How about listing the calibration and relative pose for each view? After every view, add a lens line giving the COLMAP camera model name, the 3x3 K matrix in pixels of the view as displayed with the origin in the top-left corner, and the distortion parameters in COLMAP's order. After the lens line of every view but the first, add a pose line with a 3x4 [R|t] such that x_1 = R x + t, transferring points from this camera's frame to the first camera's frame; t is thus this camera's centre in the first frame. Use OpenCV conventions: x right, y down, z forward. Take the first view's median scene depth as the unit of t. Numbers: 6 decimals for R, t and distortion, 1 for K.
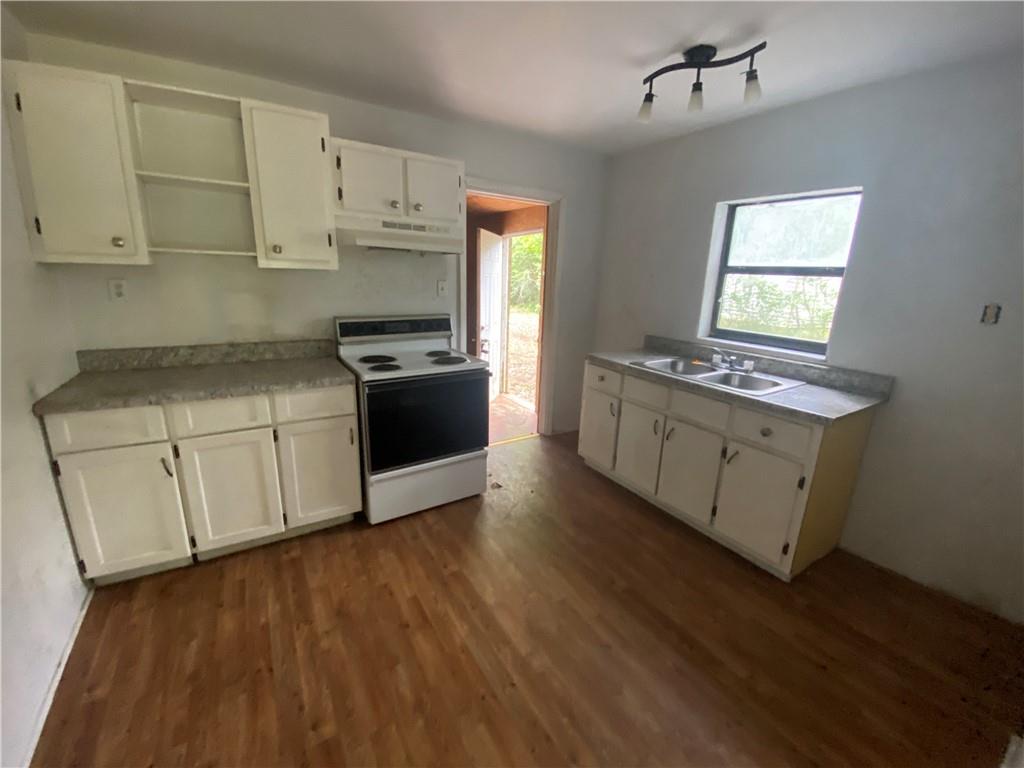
lens RADIAL K [[410.2, 0, 504.7], [0, 410.2, 386.9], [0, 0, 1]] dist [0.000586, -0.015249]
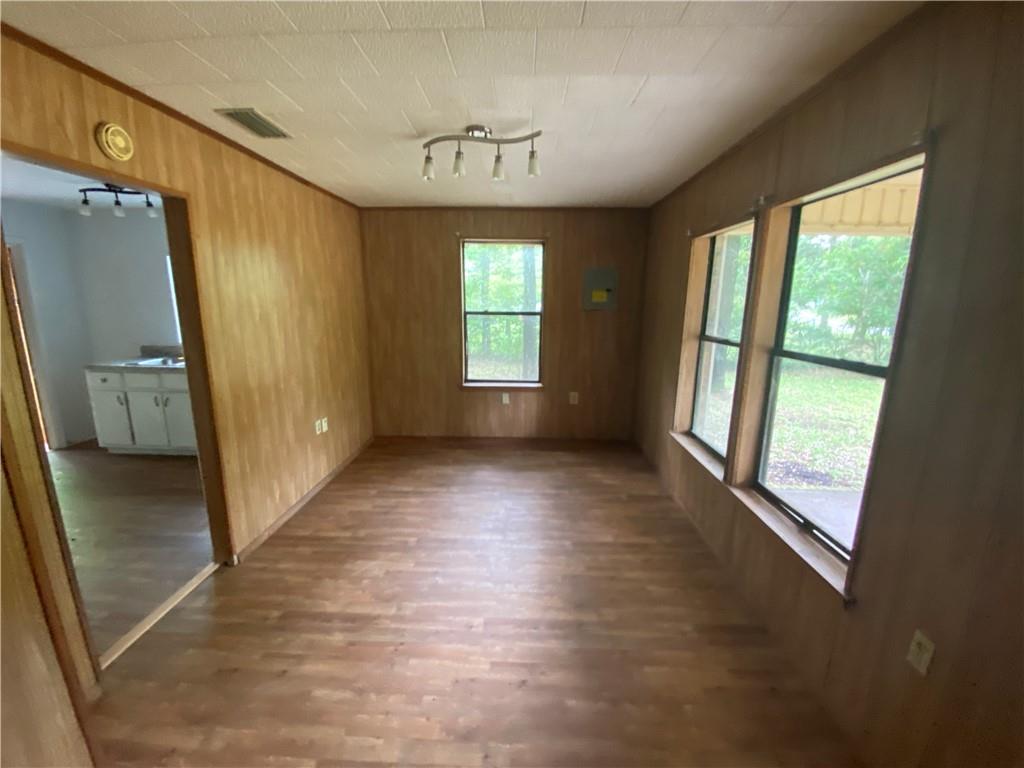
lens RADIAL K [[410.2, 0, 504.7], [0, 410.2, 386.9], [0, 0, 1]] dist [0.000586, -0.015249]
pose [[0.542520, -0.191009, 0.818039, -0.151509], [0.232718, 0.969866, 0.072122, 0.238837], [-0.807165, 0.151245, 0.570623, -0.895155]]
